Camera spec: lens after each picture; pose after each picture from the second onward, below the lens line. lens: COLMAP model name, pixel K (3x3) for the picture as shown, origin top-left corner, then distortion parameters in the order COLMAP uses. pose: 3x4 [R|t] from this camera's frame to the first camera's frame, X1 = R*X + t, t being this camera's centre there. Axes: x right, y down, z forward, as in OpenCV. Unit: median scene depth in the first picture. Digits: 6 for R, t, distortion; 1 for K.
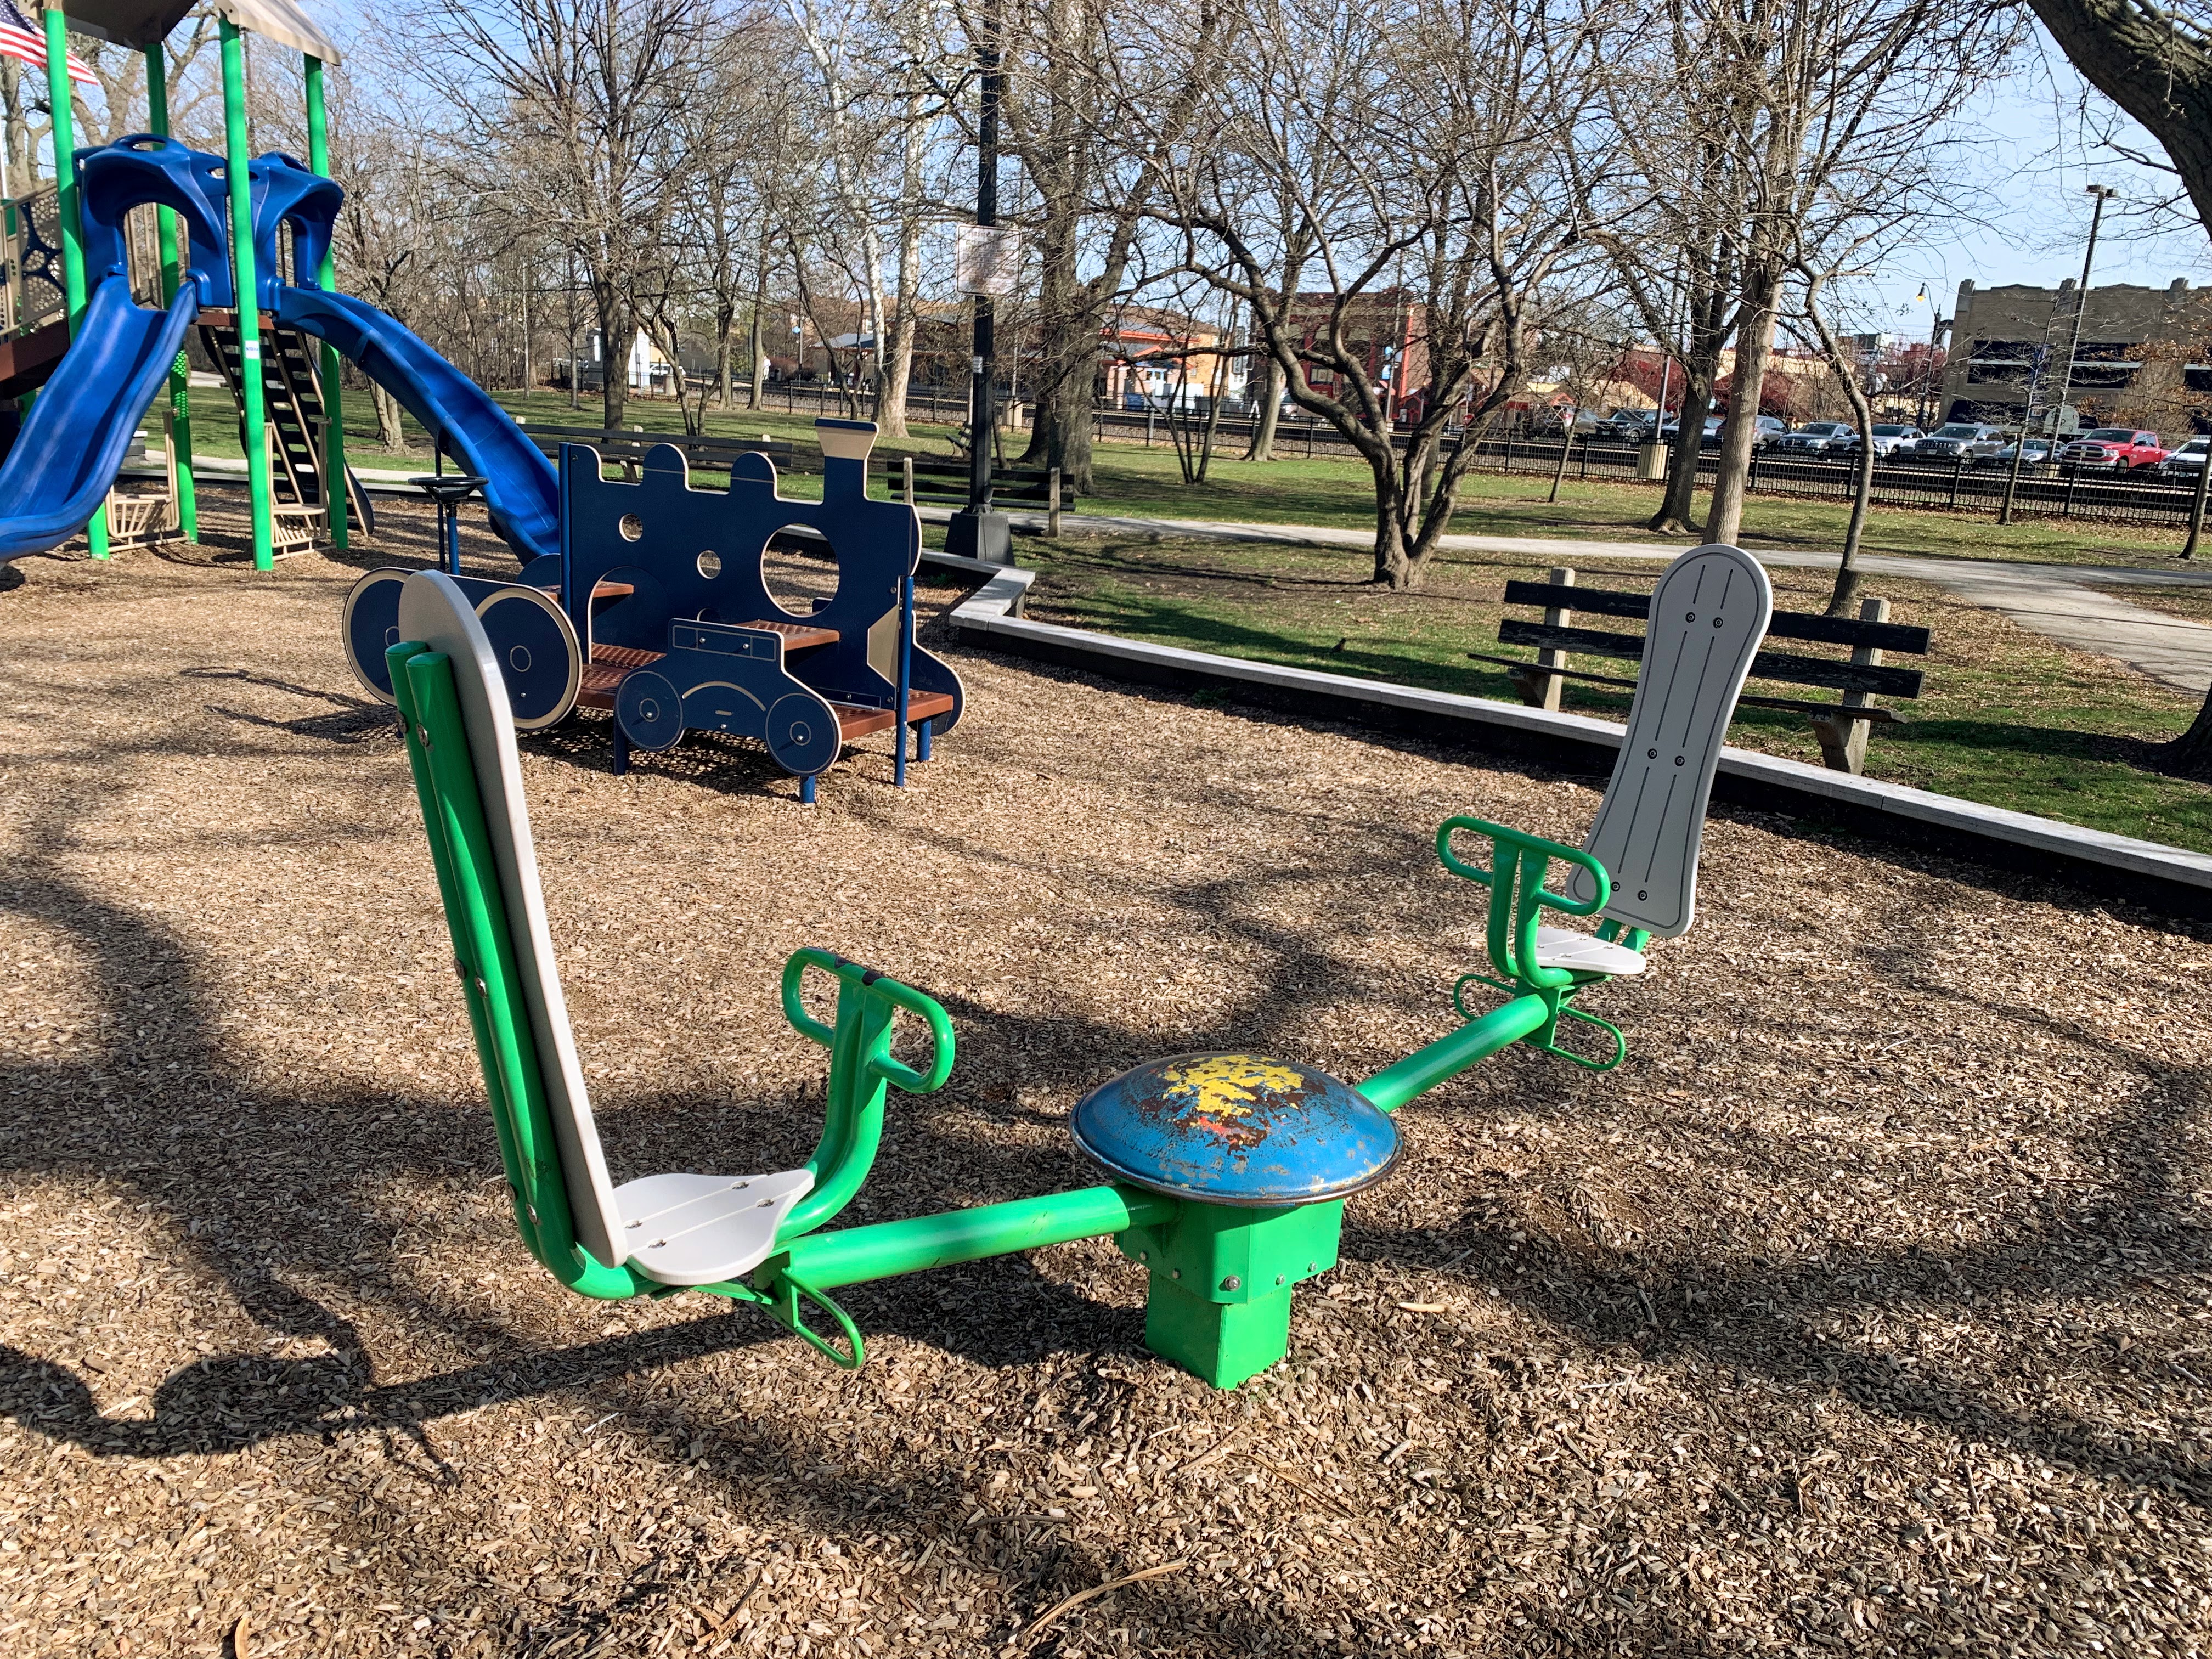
lens RADIAL K [[1658.0, 0, 1107.9], [0, 1658.0, 820.4], [0, 0, 1]] dist [0.021202, -0.032011]
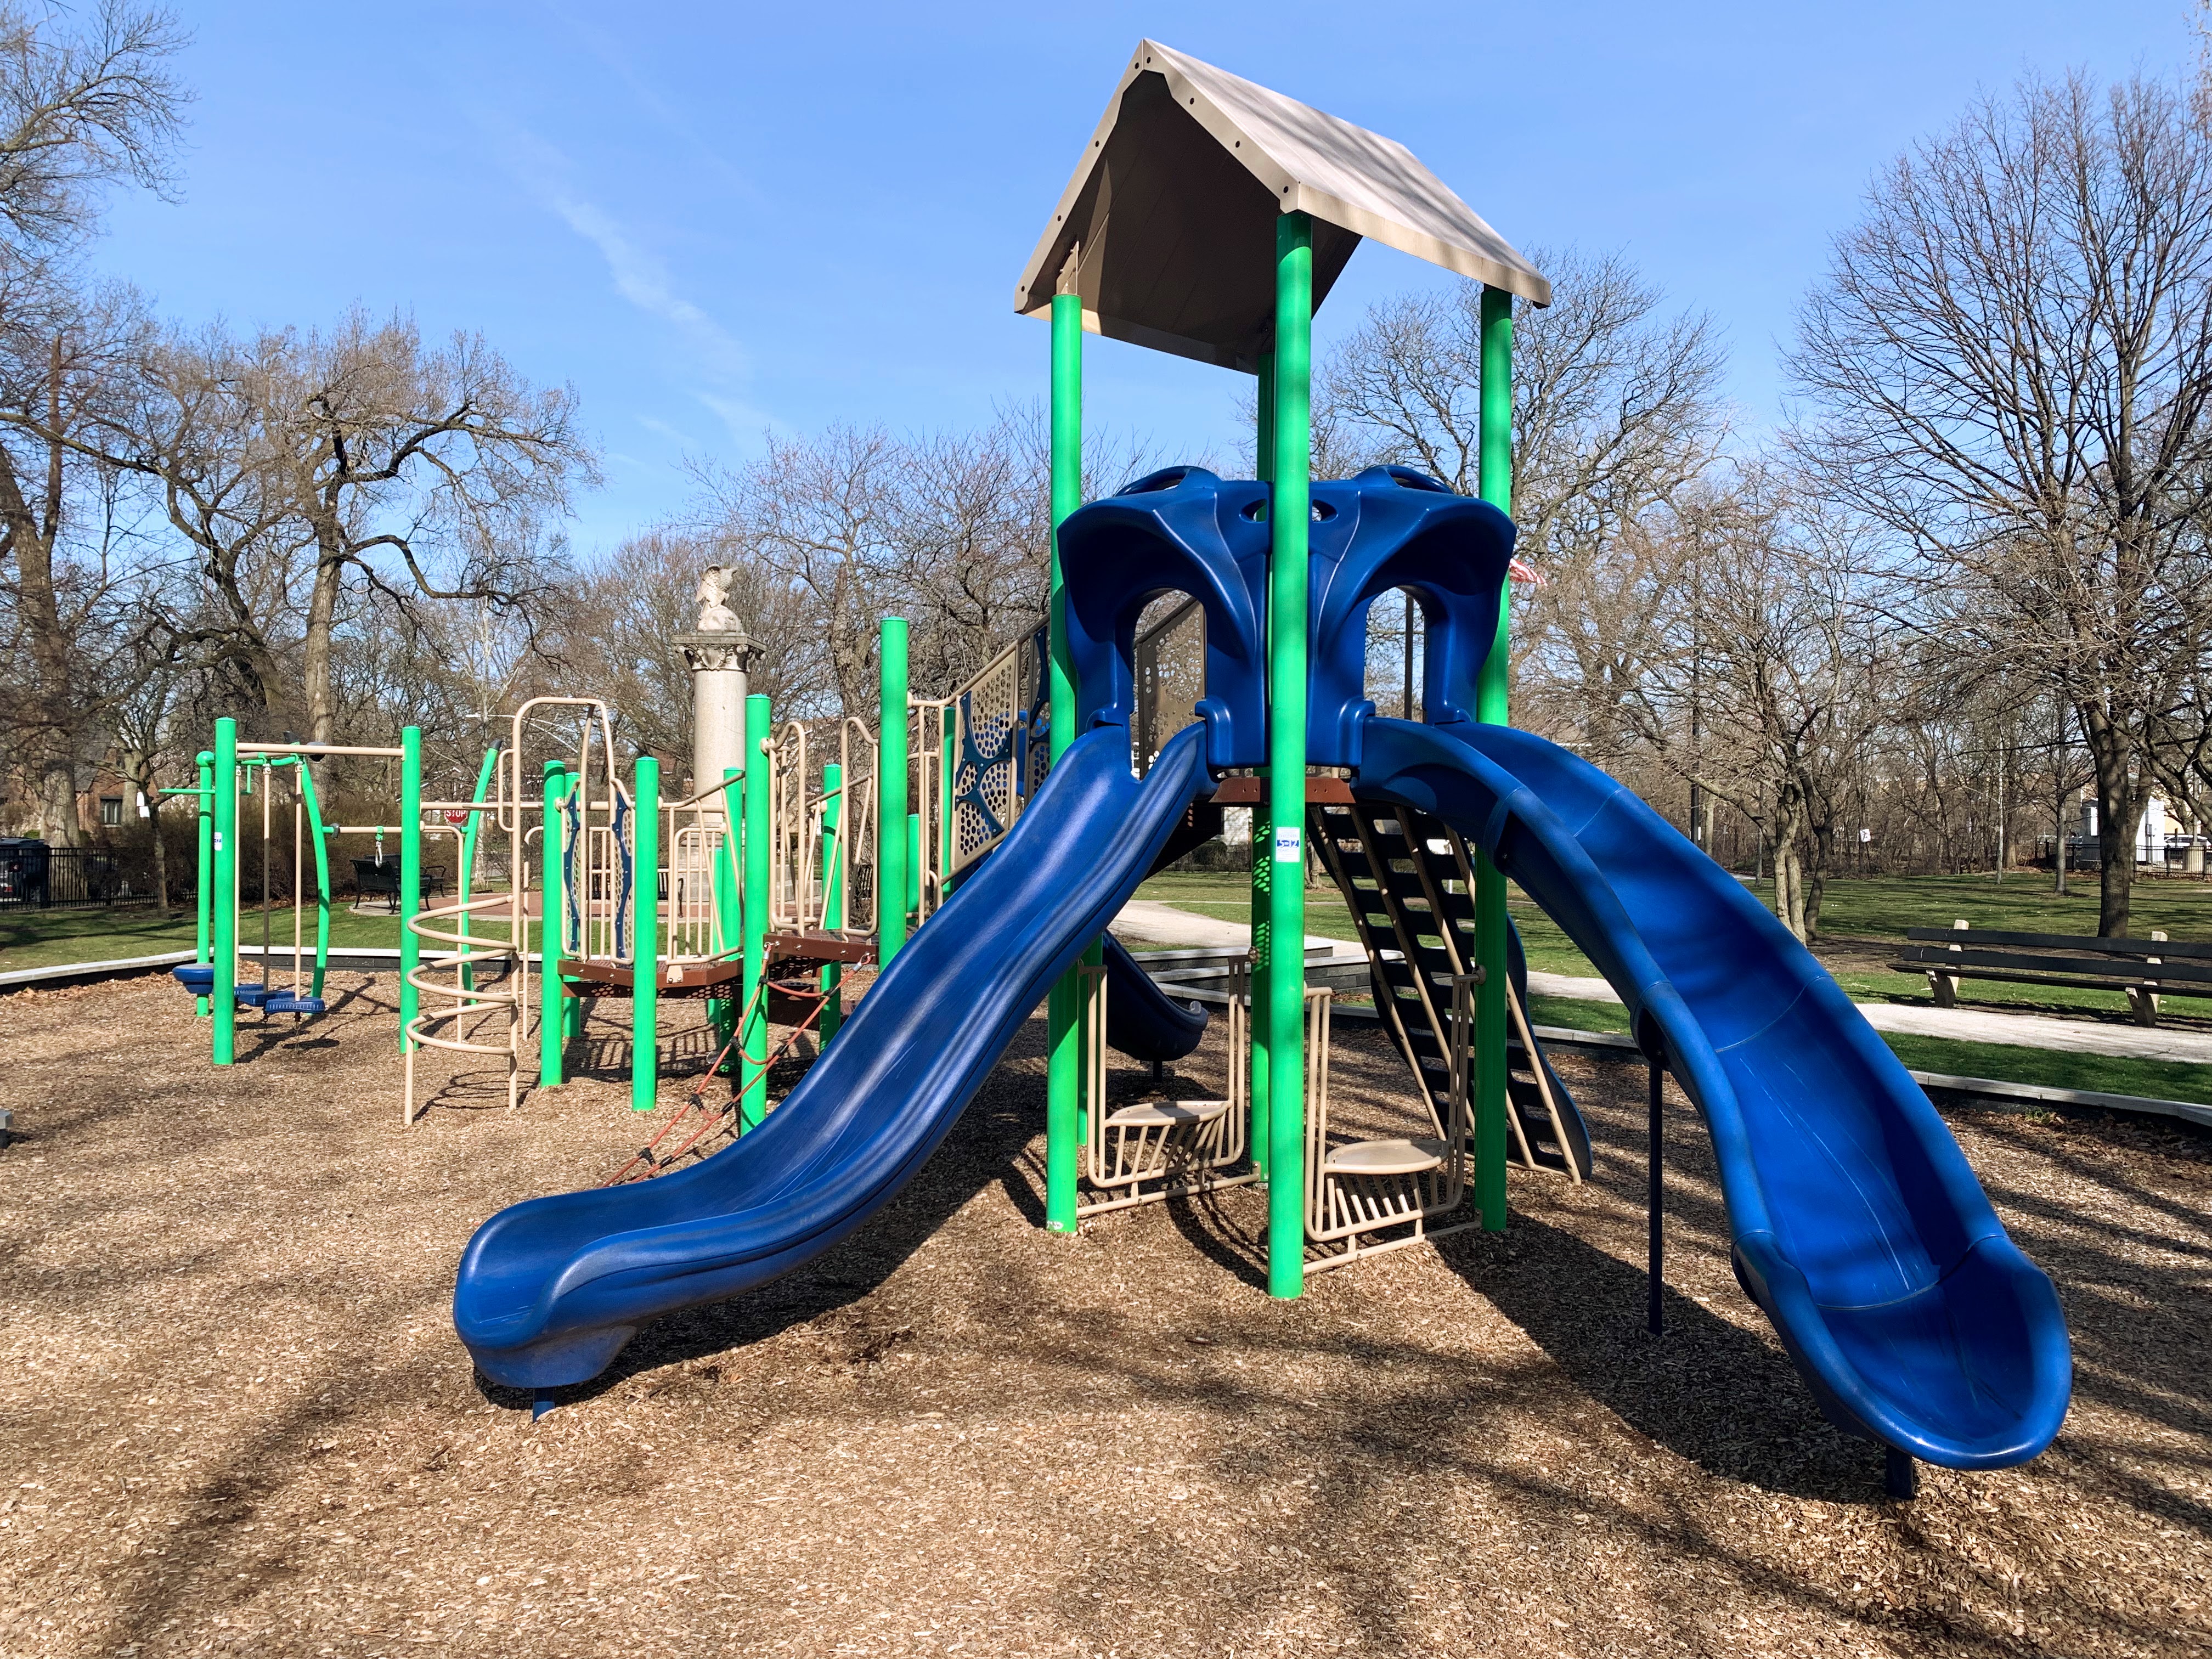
lens RADIAL K [[1655.8, 0, 1123.8], [0, 1655.8, 837.5], [0, 0, 1]] dist [0.010727, -0.012013]
pose [[0.682954, -0.050525, -0.728712, -0.141647], [-0.149685, 0.966755, -0.207316, -0.128694], [0.714960, 0.250664, 0.652686, 0.470352]]
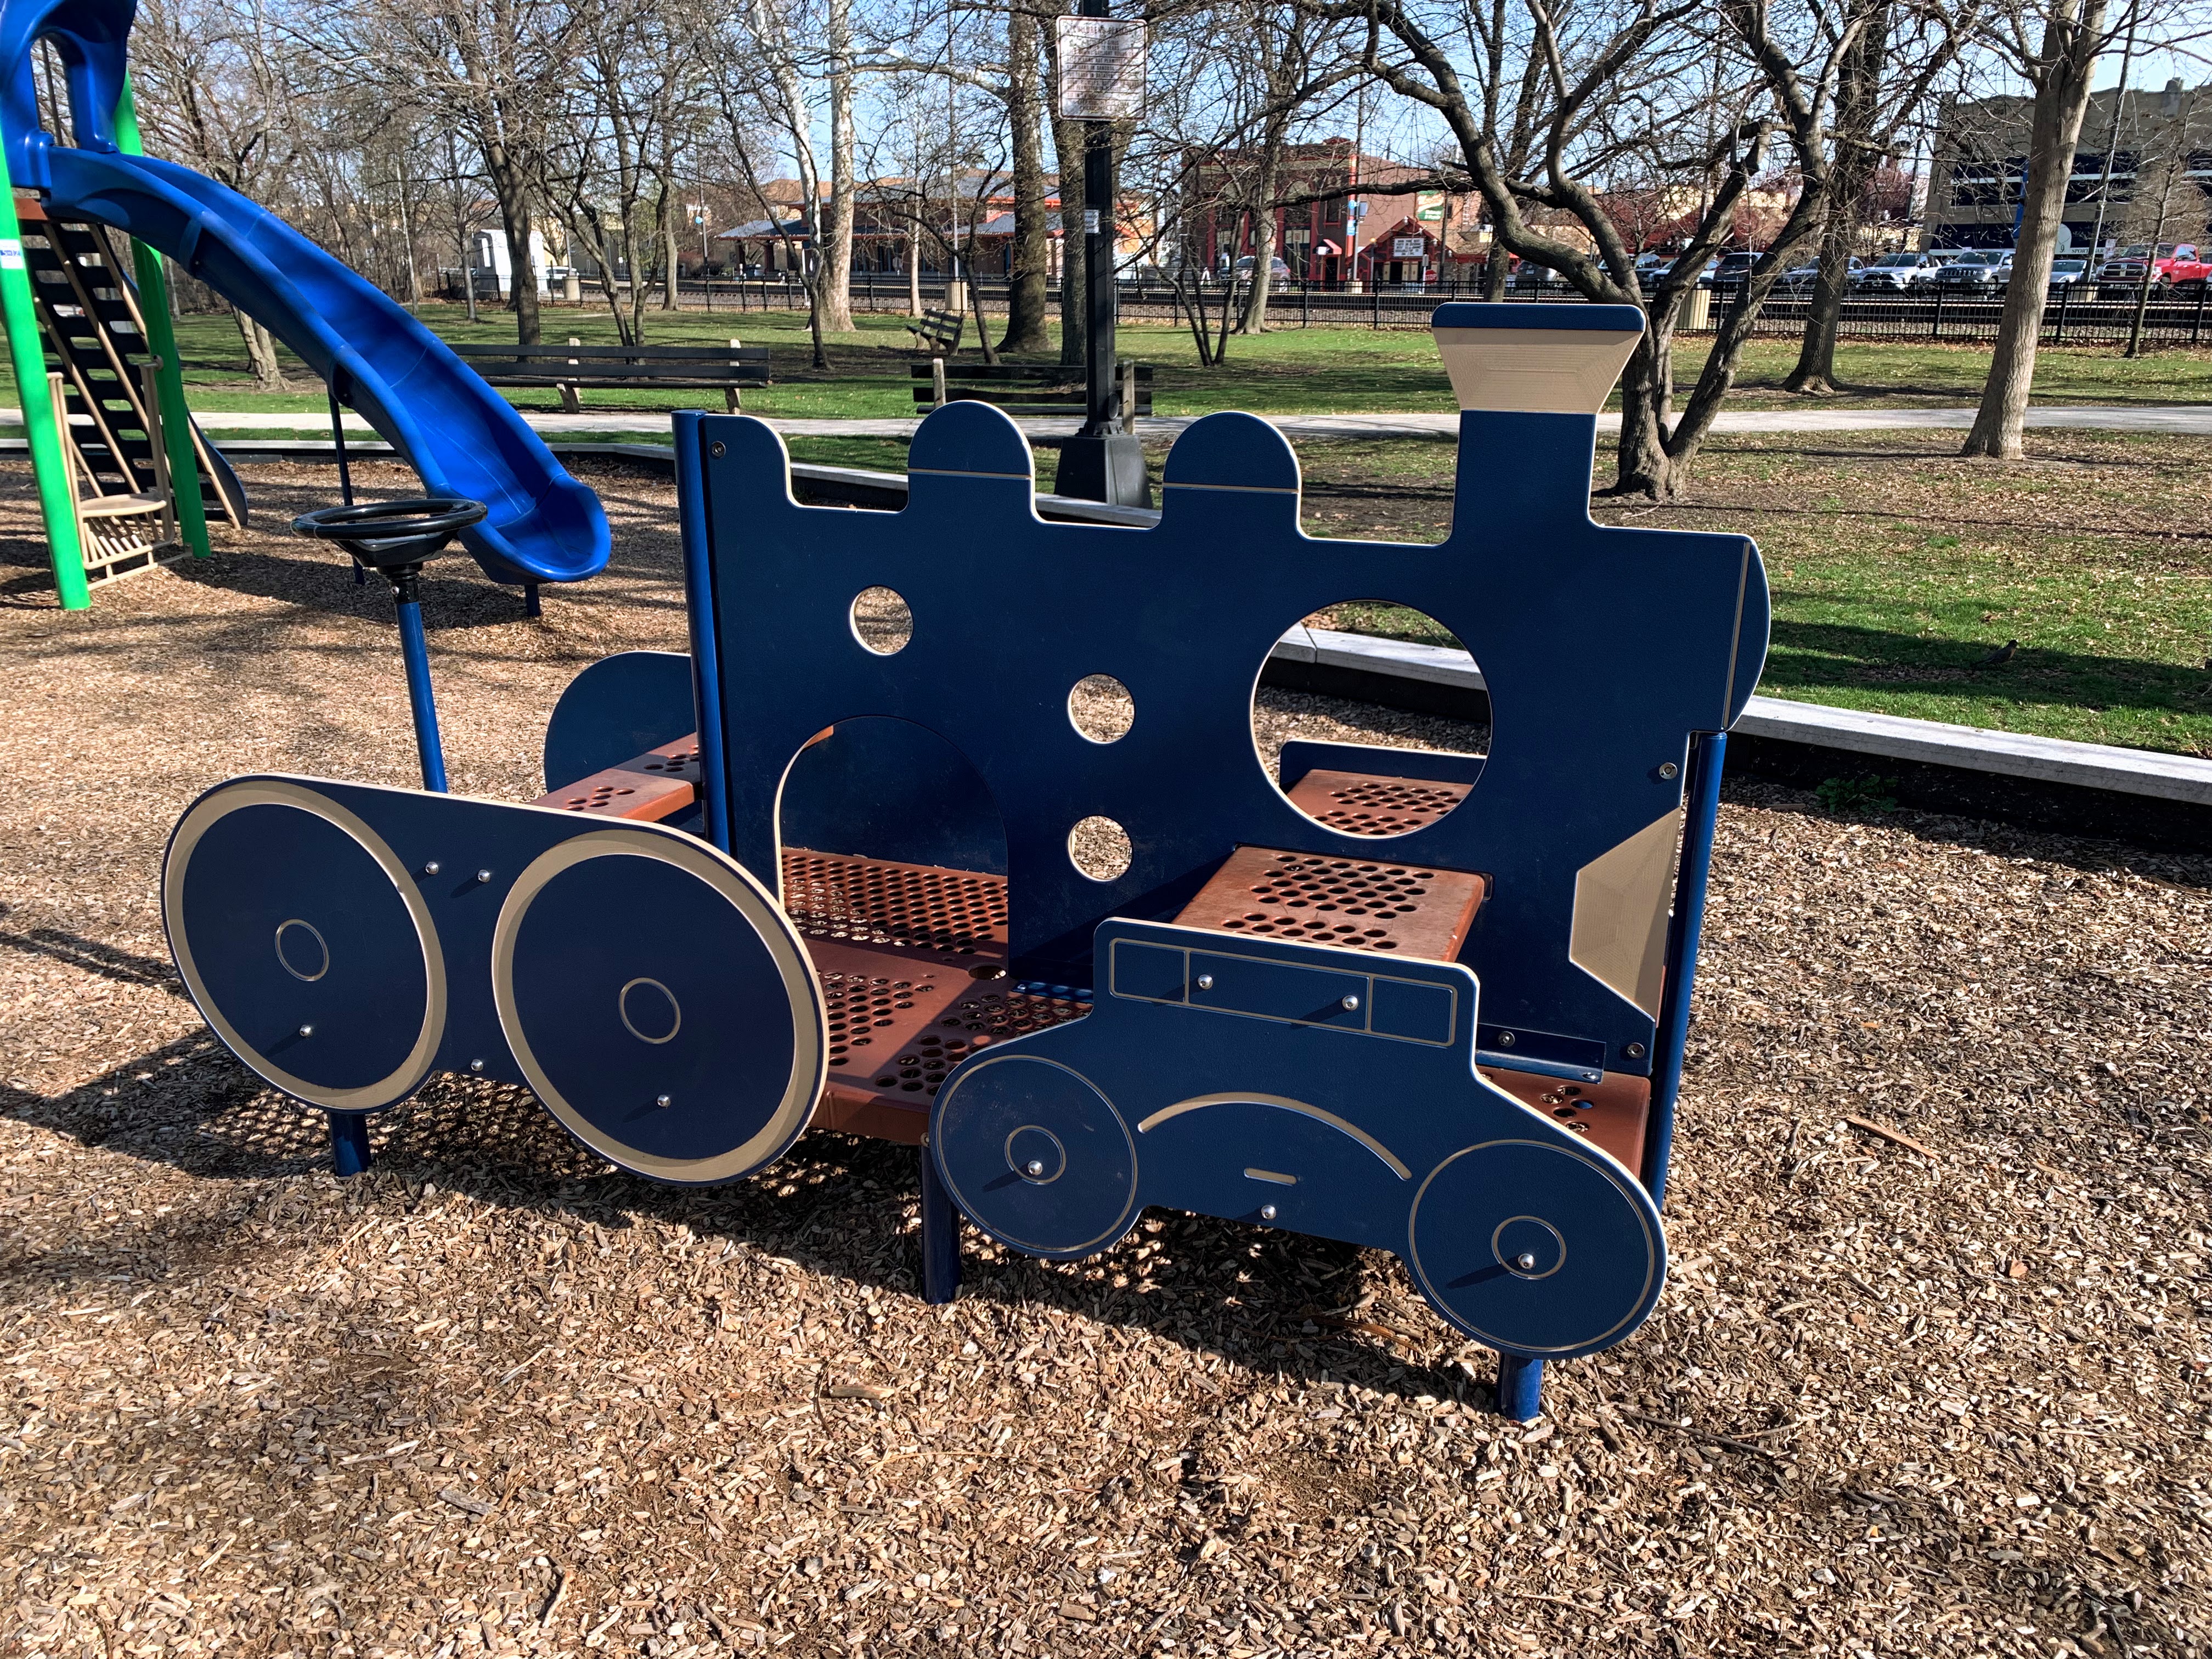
lens RADIAL K [[1655.8, 0, 1123.8], [0, 1655.8, 837.5], [0, 0, 1]] dist [0.010727, -0.012013]
pose [[0.996344, -0.073653, 0.043297, -0.106920], [0.070032, 0.994338, 0.079923, -0.064622], [-0.048938, -0.076598, 0.995860, 0.256865]]
